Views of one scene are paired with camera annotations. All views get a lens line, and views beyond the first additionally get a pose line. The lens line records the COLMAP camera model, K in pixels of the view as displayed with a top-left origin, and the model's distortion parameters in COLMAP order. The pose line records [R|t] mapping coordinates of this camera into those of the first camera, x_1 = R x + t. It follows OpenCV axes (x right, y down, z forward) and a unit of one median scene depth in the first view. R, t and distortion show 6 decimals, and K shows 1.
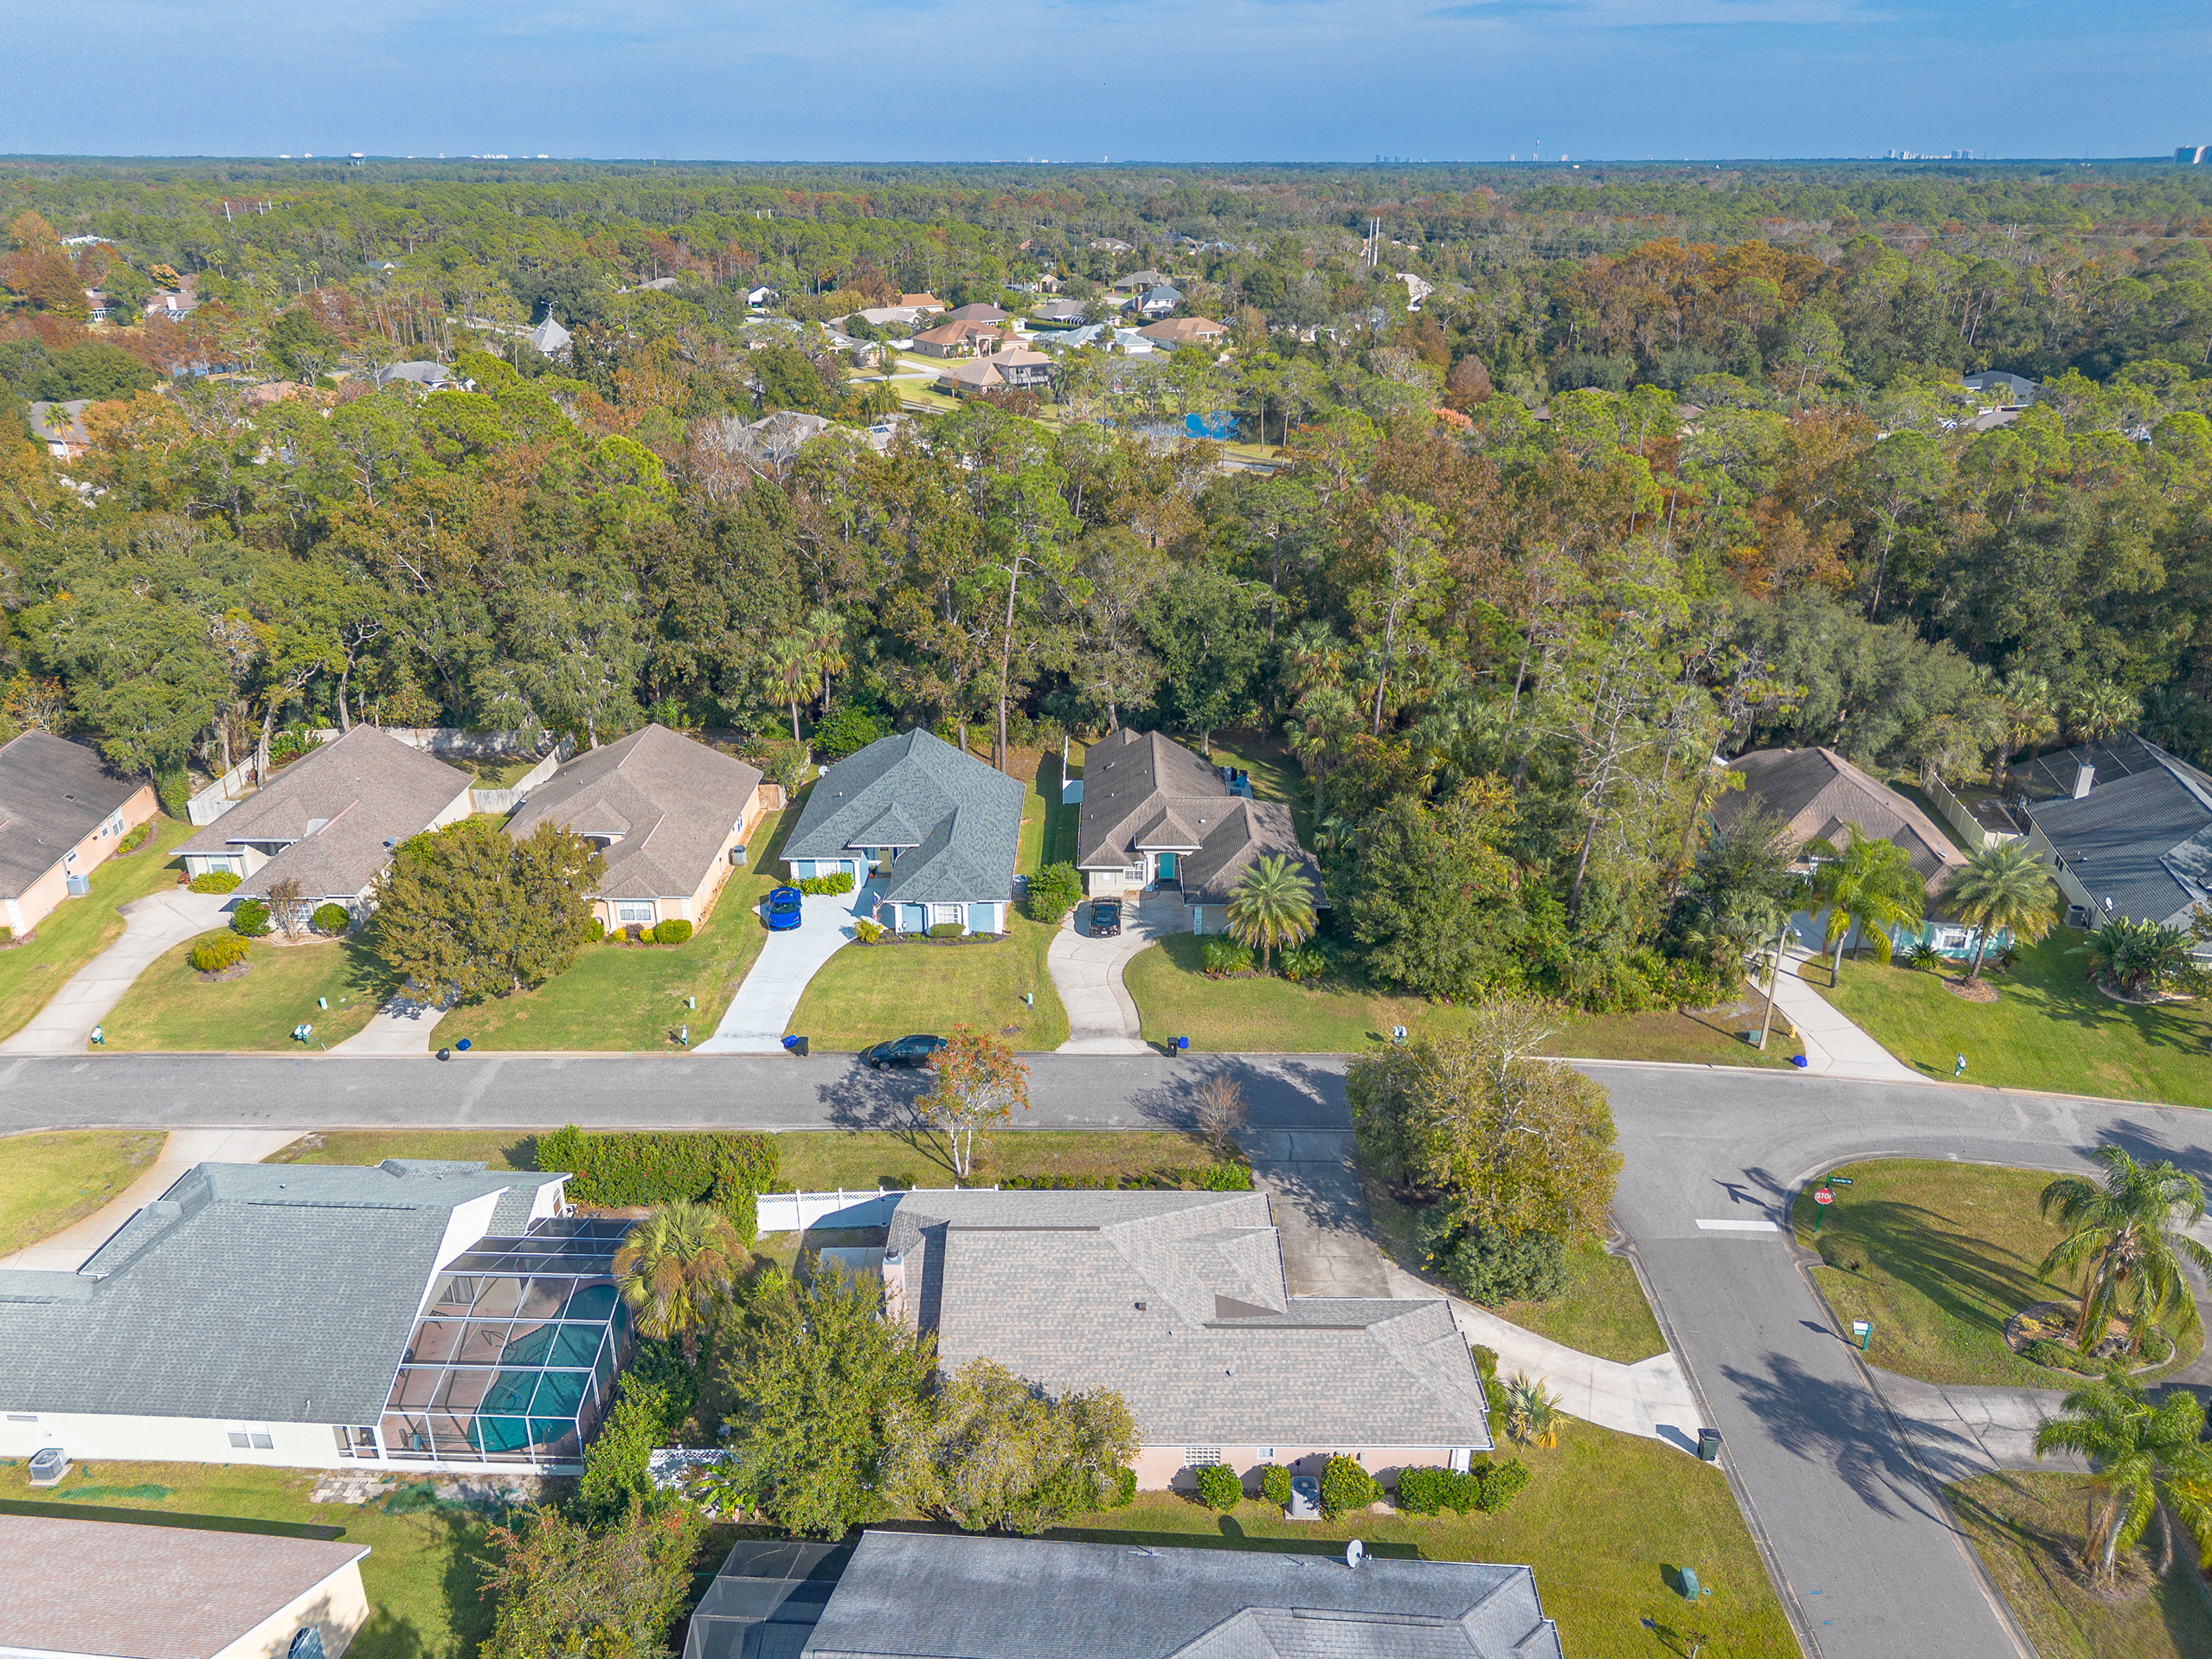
lens RADIAL K [[1522.2, 0, 1113.3], [0, 1522.2, 895.1], [0, 0, 1]] dist [0.095377, -0.099493]
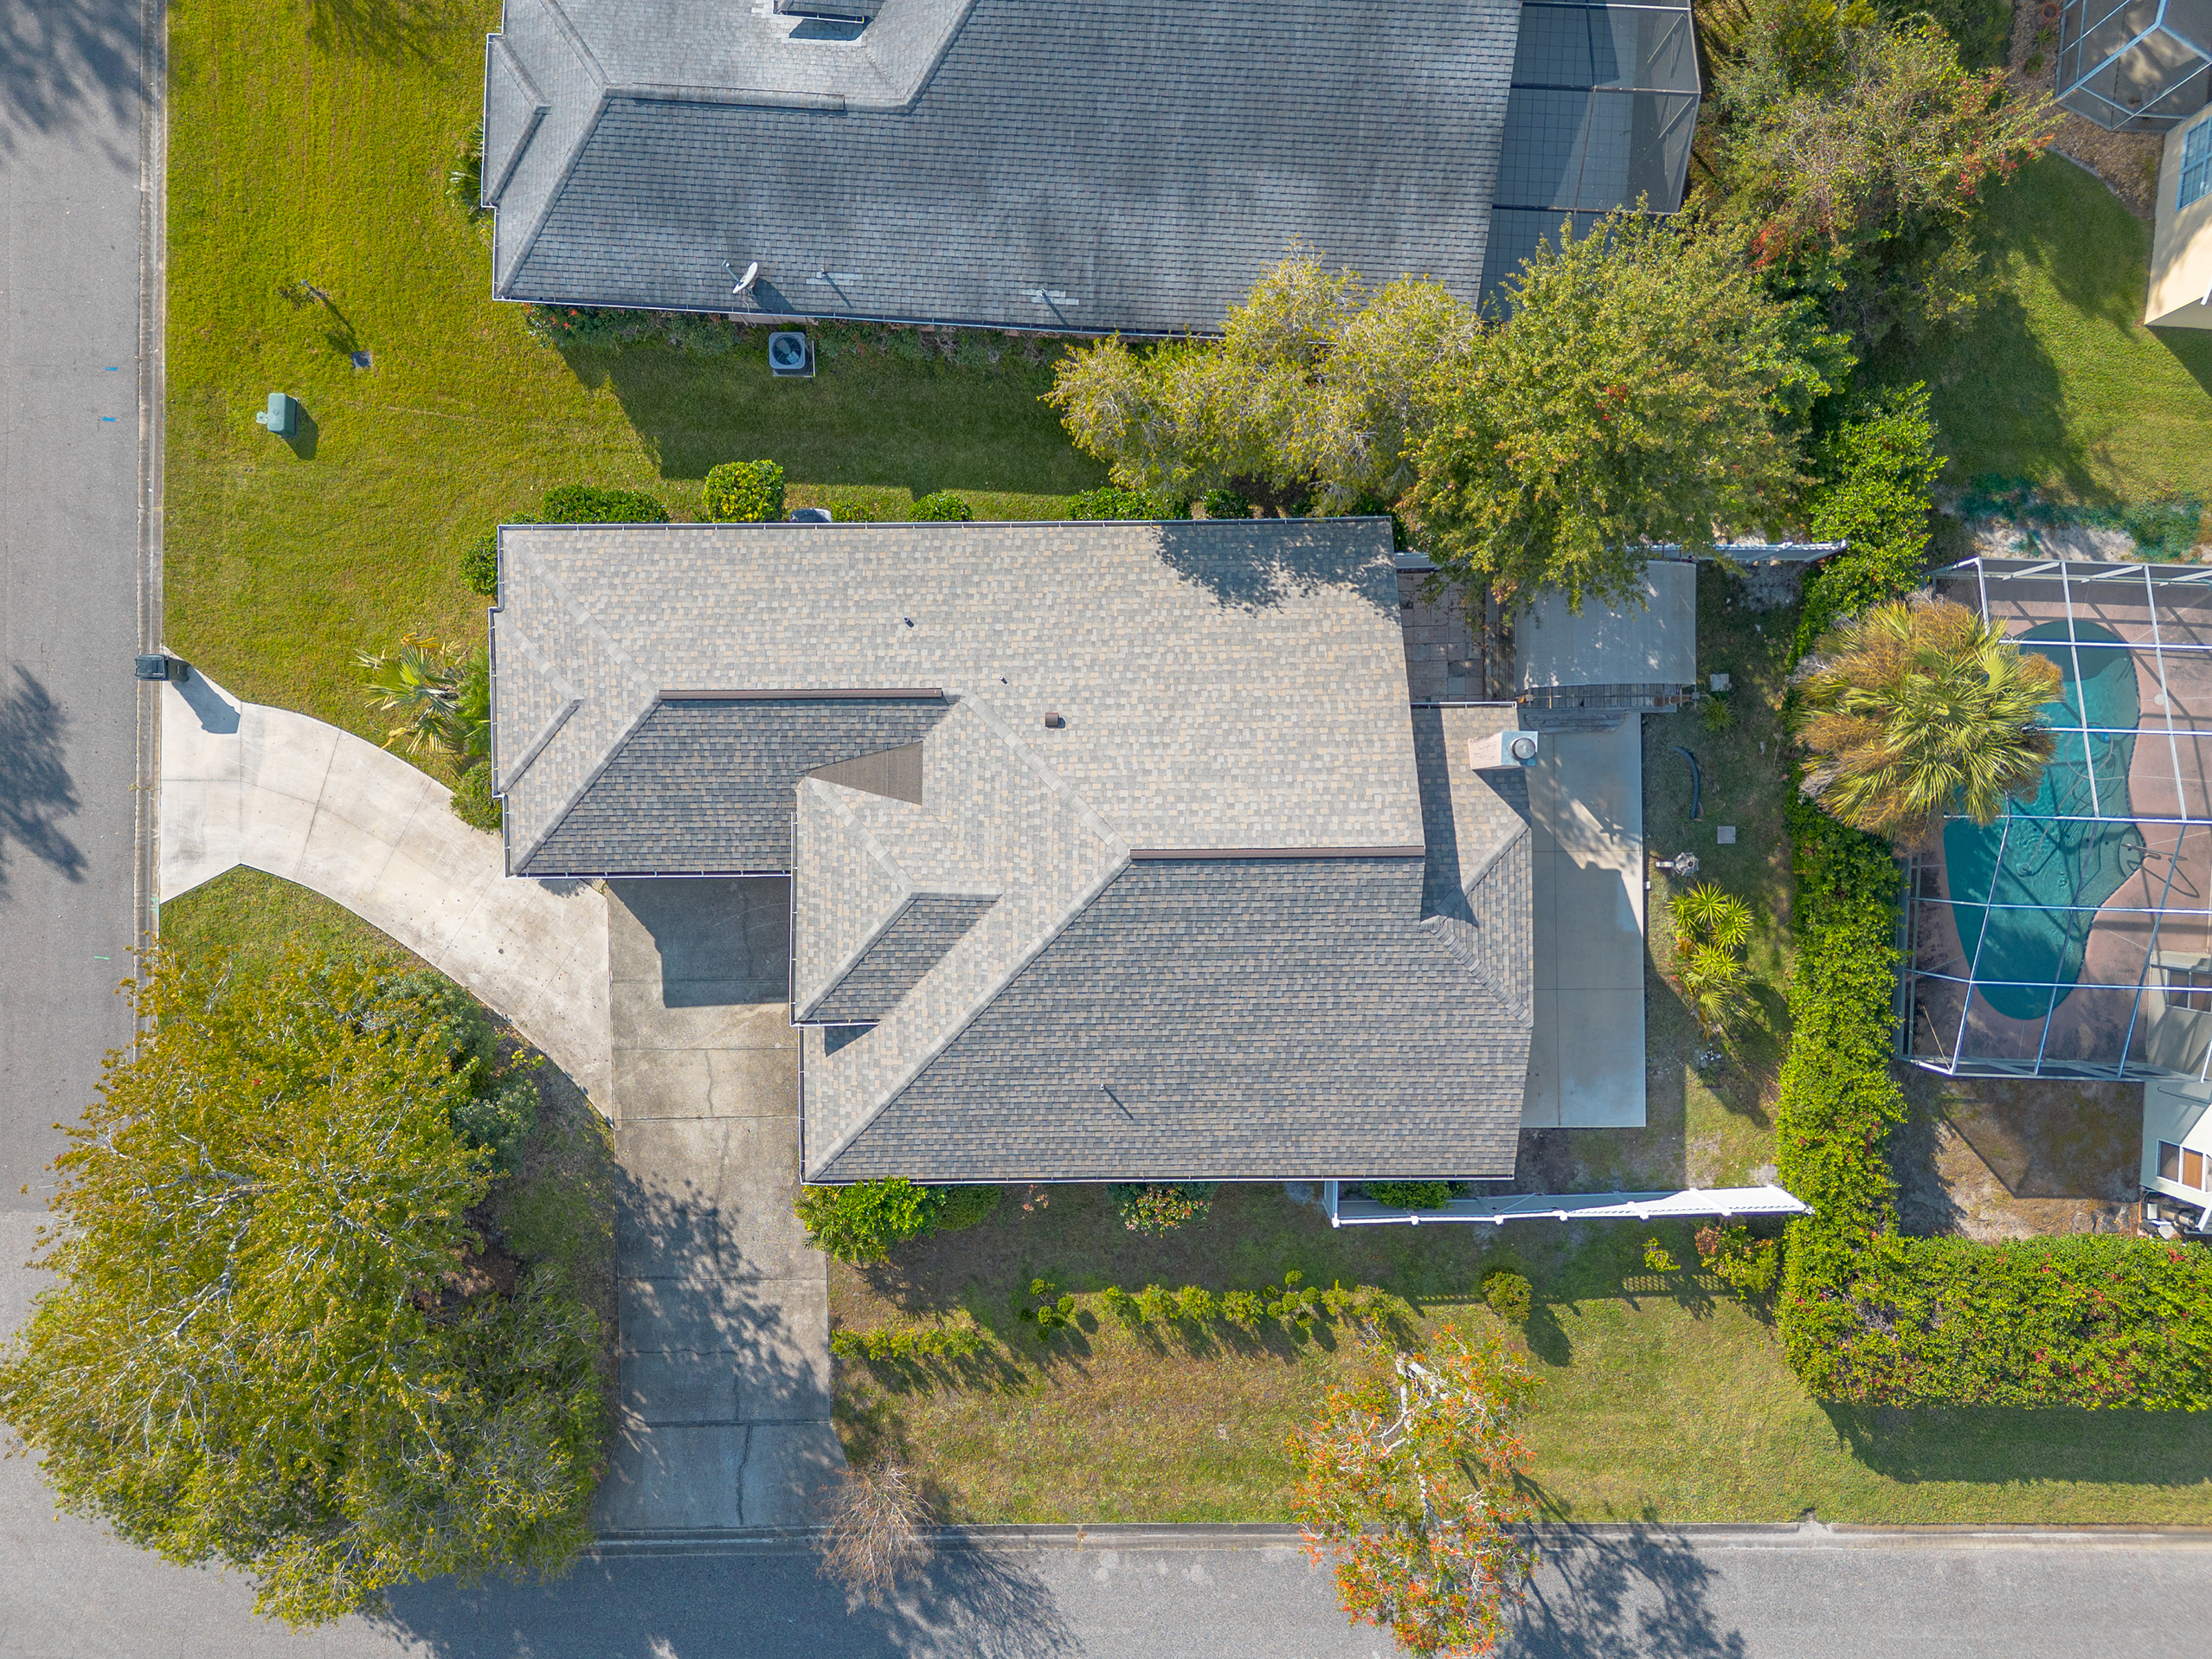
lens RADIAL K [[1647.7, 0, 1106.0], [0, 1647.7, 829.5], [0, 0, 1]] dist [0.021751, 0.001591]
pose [[-0.999982, 0.006072, 0.000221, -0.000567], [-0.002506, -0.445211, 0.895422, -0.195071], [0.005535, 0.895405, 0.445218, 0.521157]]
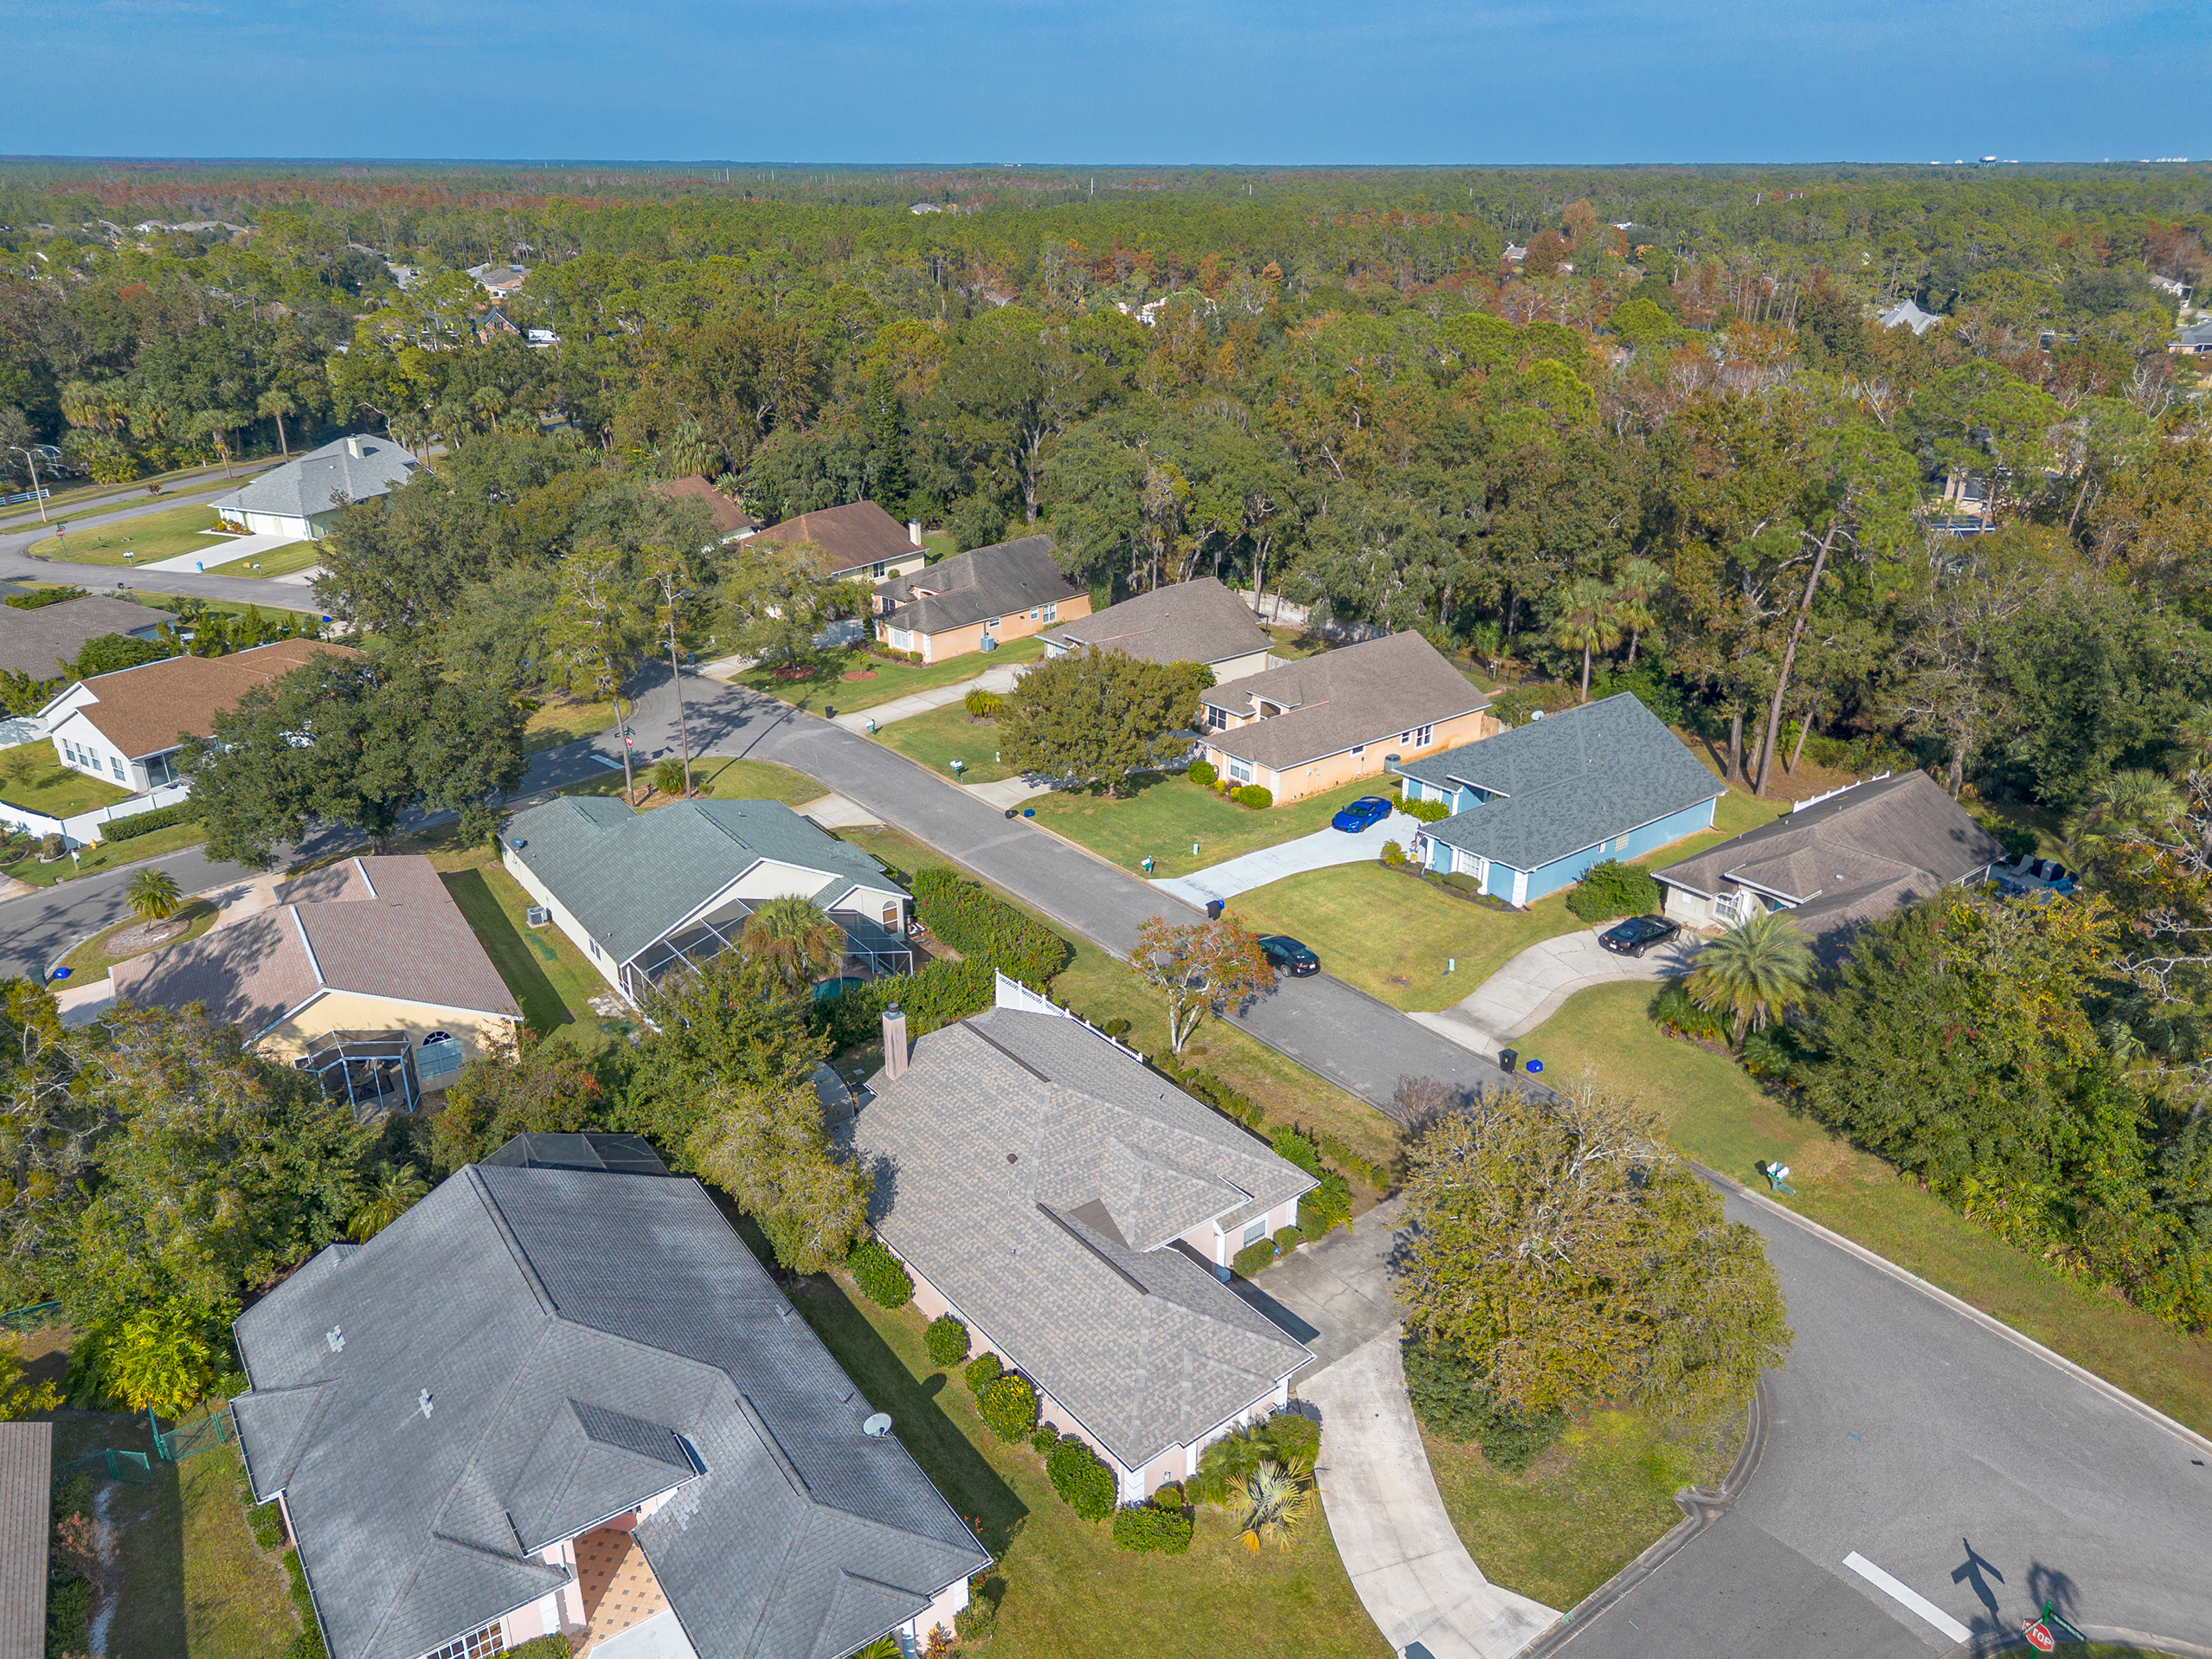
lens RADIAL K [[1522.2, 0, 1113.3], [0, 1522.2, 895.1], [0, 0, 1]] dist [0.095377, -0.099493]
pose [[0.632208, 0.336462, -0.697930, 0.462282], [-0.338537, 0.930210, 0.141783, -0.032702], [0.696926, 0.146639, 0.701991, 0.229606]]
